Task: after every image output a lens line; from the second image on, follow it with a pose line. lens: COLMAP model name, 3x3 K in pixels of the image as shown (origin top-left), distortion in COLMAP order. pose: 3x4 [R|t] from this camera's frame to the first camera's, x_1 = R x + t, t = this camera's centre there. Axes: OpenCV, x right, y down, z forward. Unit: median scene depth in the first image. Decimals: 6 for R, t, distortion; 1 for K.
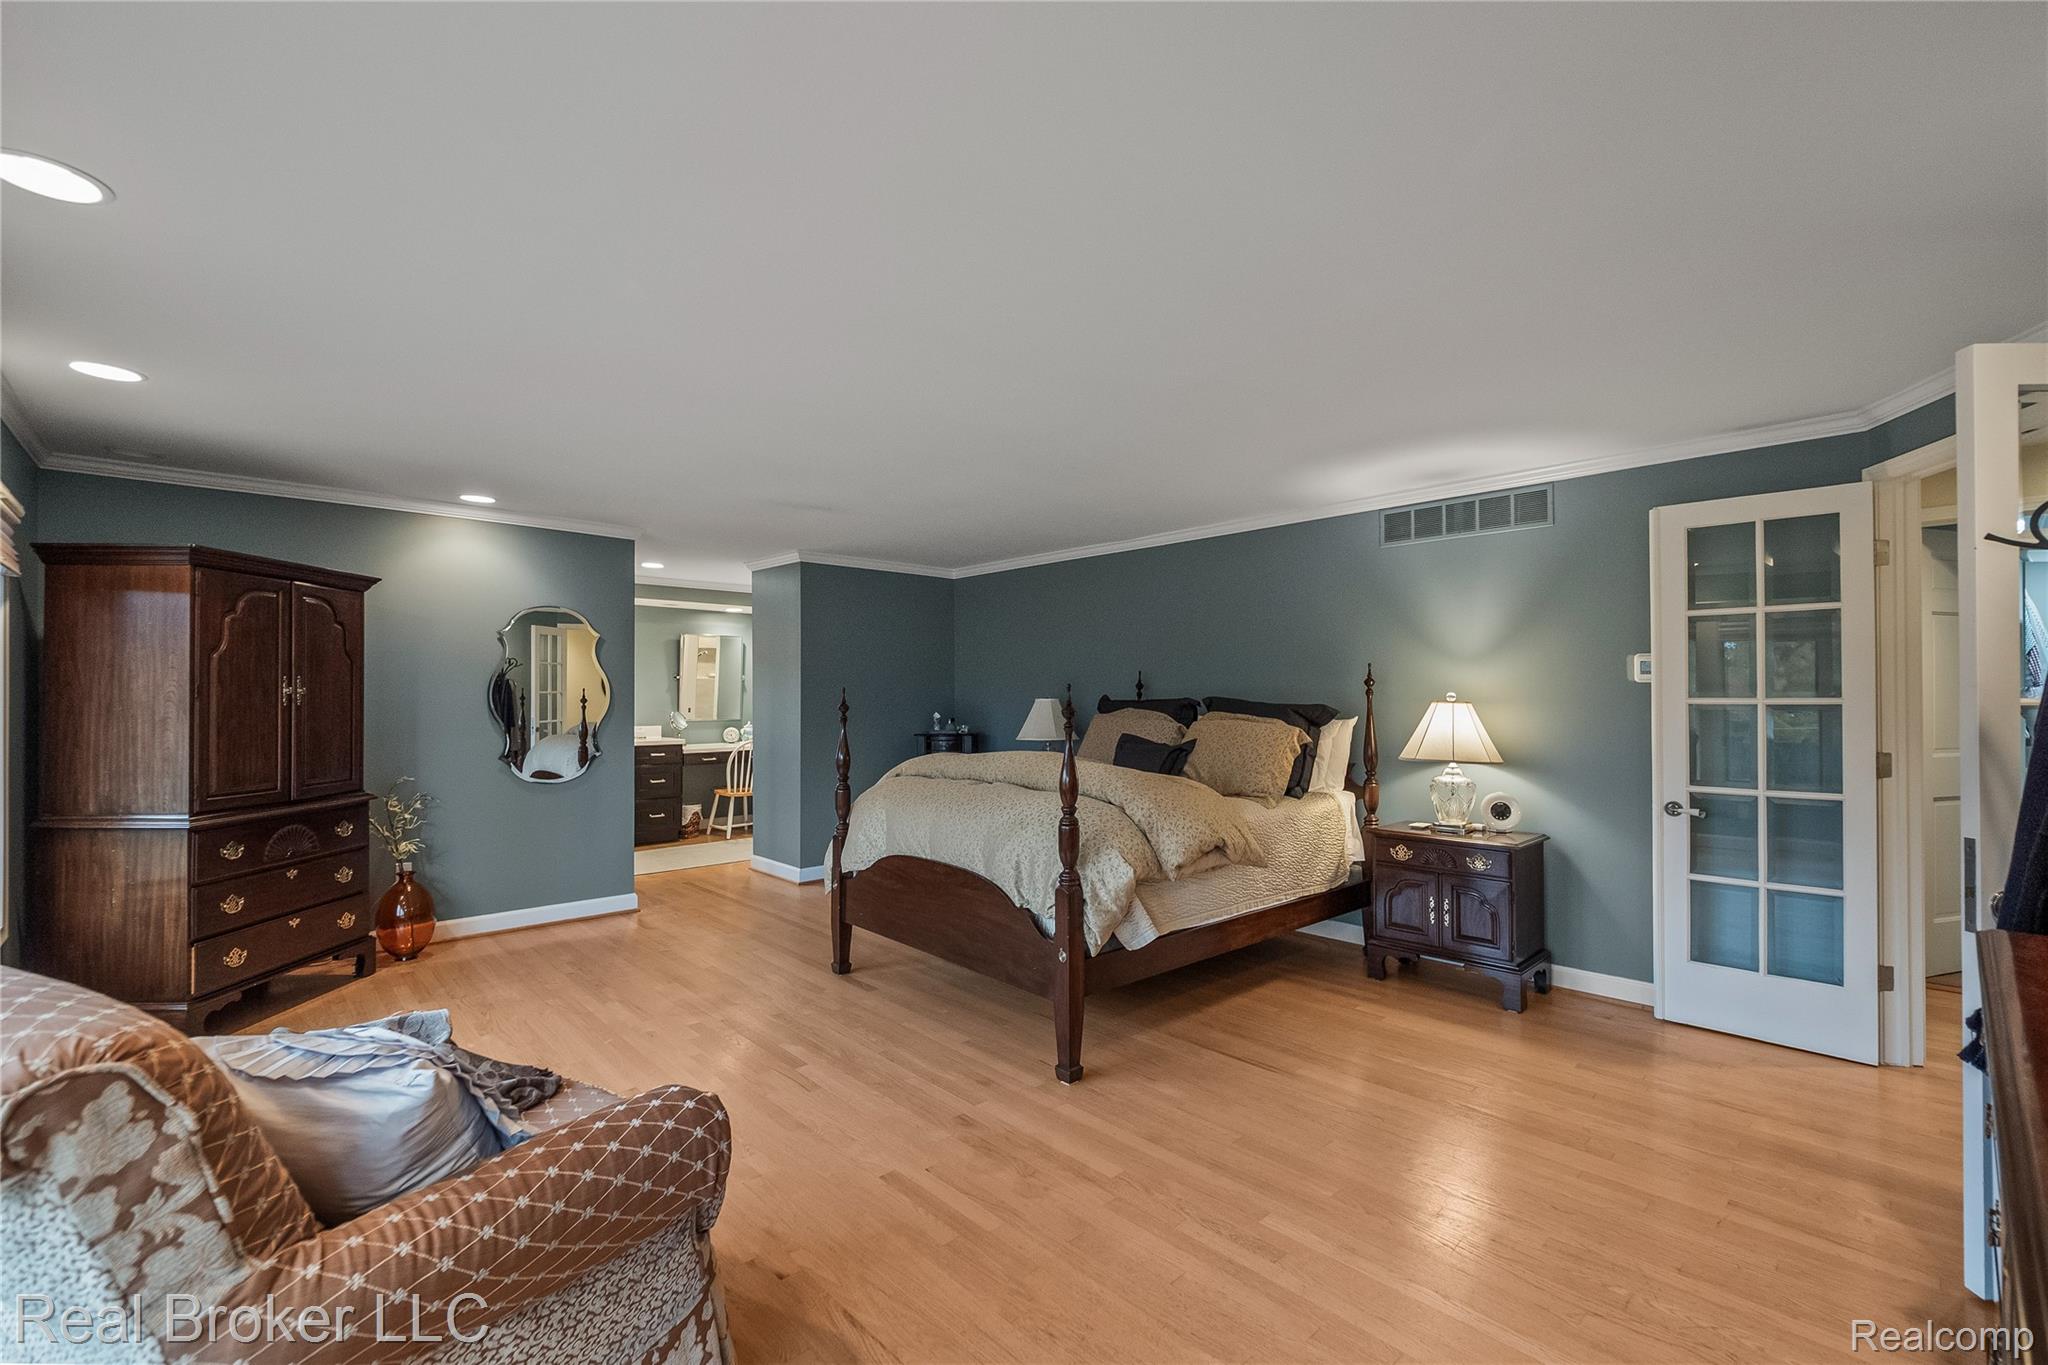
lens RADIAL K [[873.9, 0, 1024.0], [0, 873.9, 682.5], [0, 0, 1]] dist [-0.011127, -0.000684]
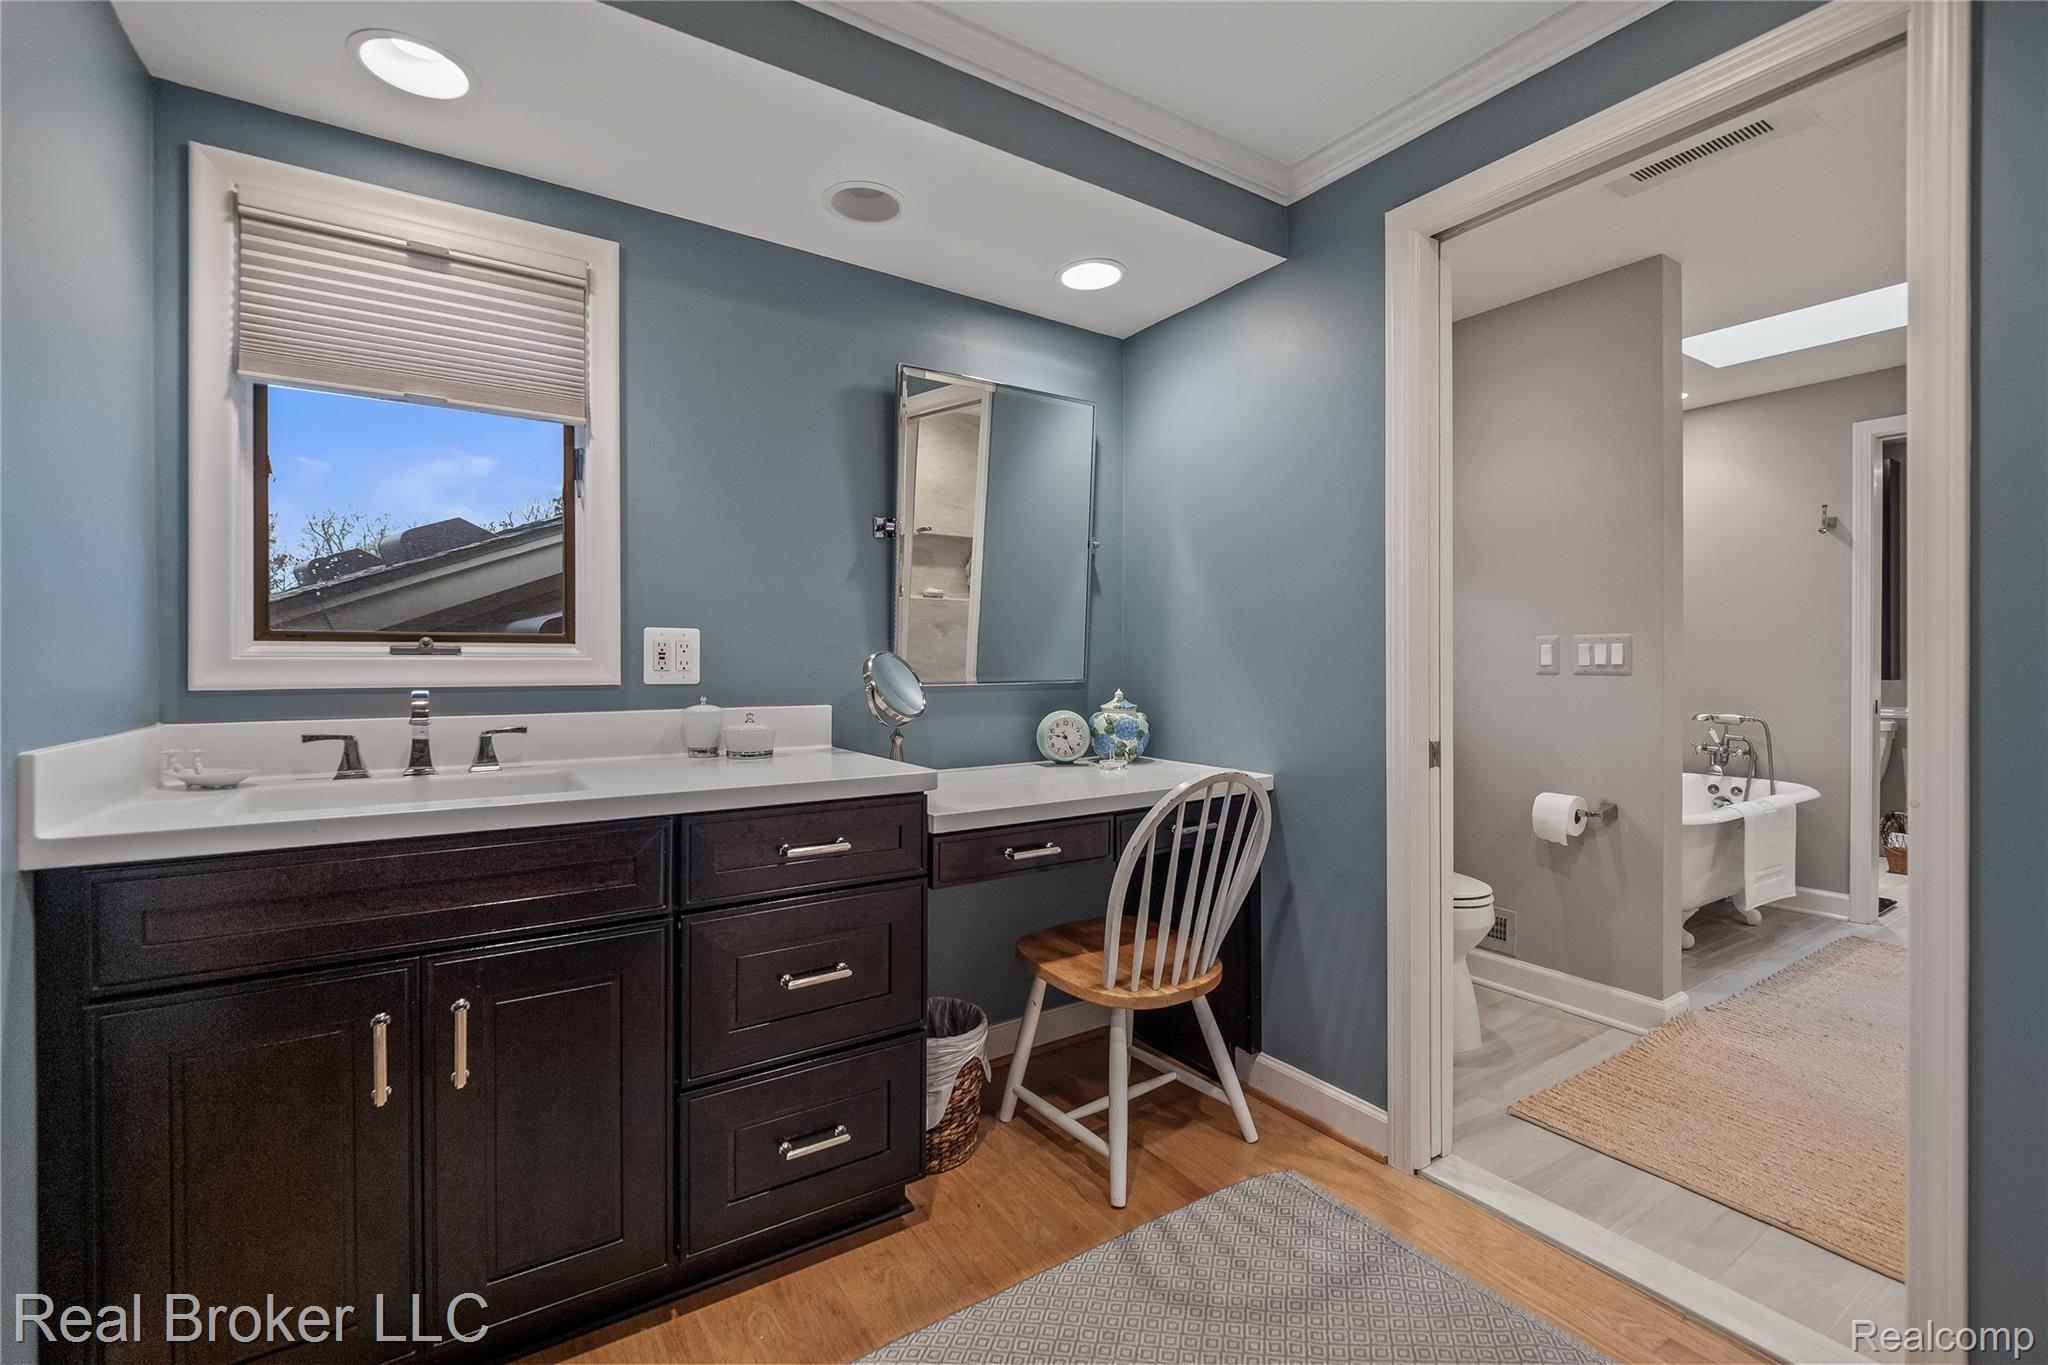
lens RADIAL K [[873.9, 0, 1024.0], [0, 873.9, 682.5], [0, 0, 1]] dist [-0.011127, -0.000684]
pose [[0.984968, 0.002381, -0.172720, -0.325762], [0.002365, 0.999625, 0.027266, 0.038232], [0.172720, -0.027265, 0.984594, 0.780768]]
